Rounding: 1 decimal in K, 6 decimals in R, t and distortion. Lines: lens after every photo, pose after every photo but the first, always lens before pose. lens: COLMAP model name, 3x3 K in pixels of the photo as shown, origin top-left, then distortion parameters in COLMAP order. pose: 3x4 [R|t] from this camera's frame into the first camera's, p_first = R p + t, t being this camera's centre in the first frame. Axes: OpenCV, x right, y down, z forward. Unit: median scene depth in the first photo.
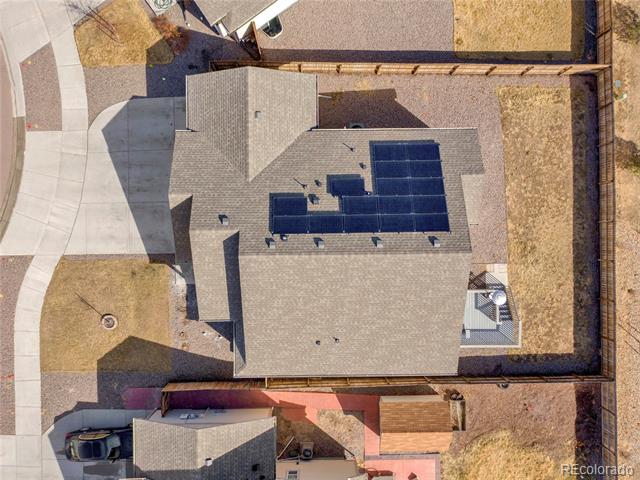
lens RADIAL K [[572.2, 0, 317.8], [0, 572.2, 238.6], [0, 0, 1]] dist [0.001185, 0.007543]
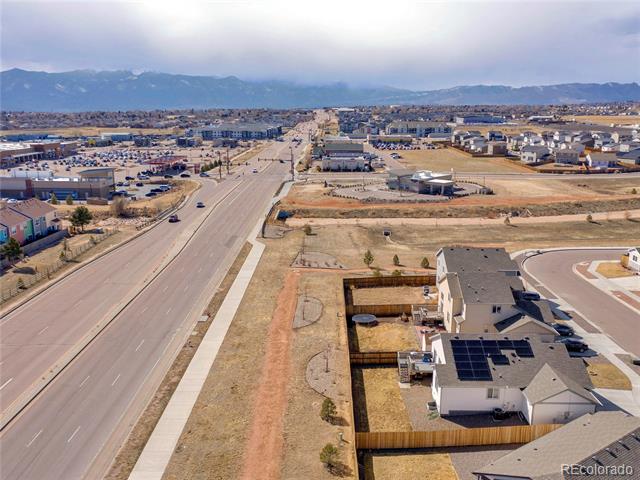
lens RADIAL K [[572.2, 0, 317.8], [0, 572.2, 238.6], [0, 0, 1]] dist [0.001185, 0.007543]
pose [[-0.999501, -0.018795, 0.025388, 0.587481], [0.028948, -0.223337, 0.974311, -1.801082], [-0.012642, 0.974560, 0.223769, 0.073832]]
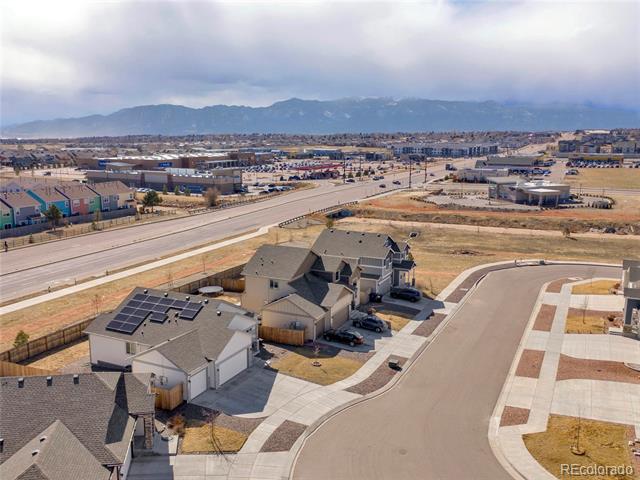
lens RADIAL K [[572.2, 0, 317.8], [0, 572.2, 238.6], [0, 0, 1]] dist [0.001185, 0.007543]
pose [[-0.895155, -0.096056, 0.435283, -1.089084], [0.445542, -0.162625, 0.880367, -1.320731], [-0.013777, 0.982001, 0.188371, 0.302814]]
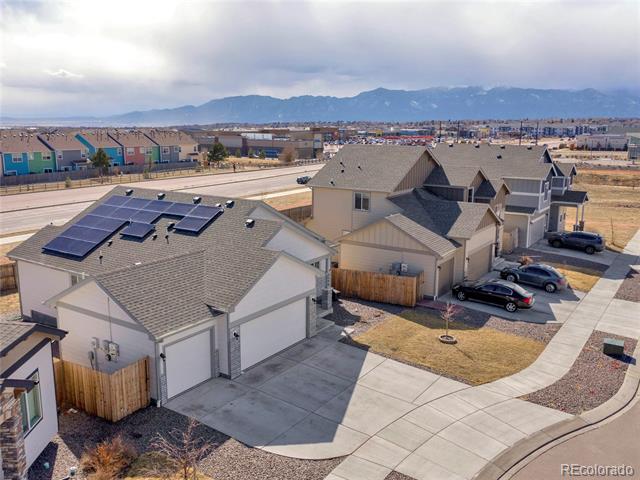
lens RADIAL K [[572.2, 0, 317.8], [0, 572.2, 238.6], [0, 0, 1]] dist [0.001185, 0.007543]
pose [[-0.821235, -0.127457, 0.556172, -0.661418], [0.570446, -0.161511, 0.805299, -0.624059], [-0.012813, 0.978606, 0.205346, 0.685827]]
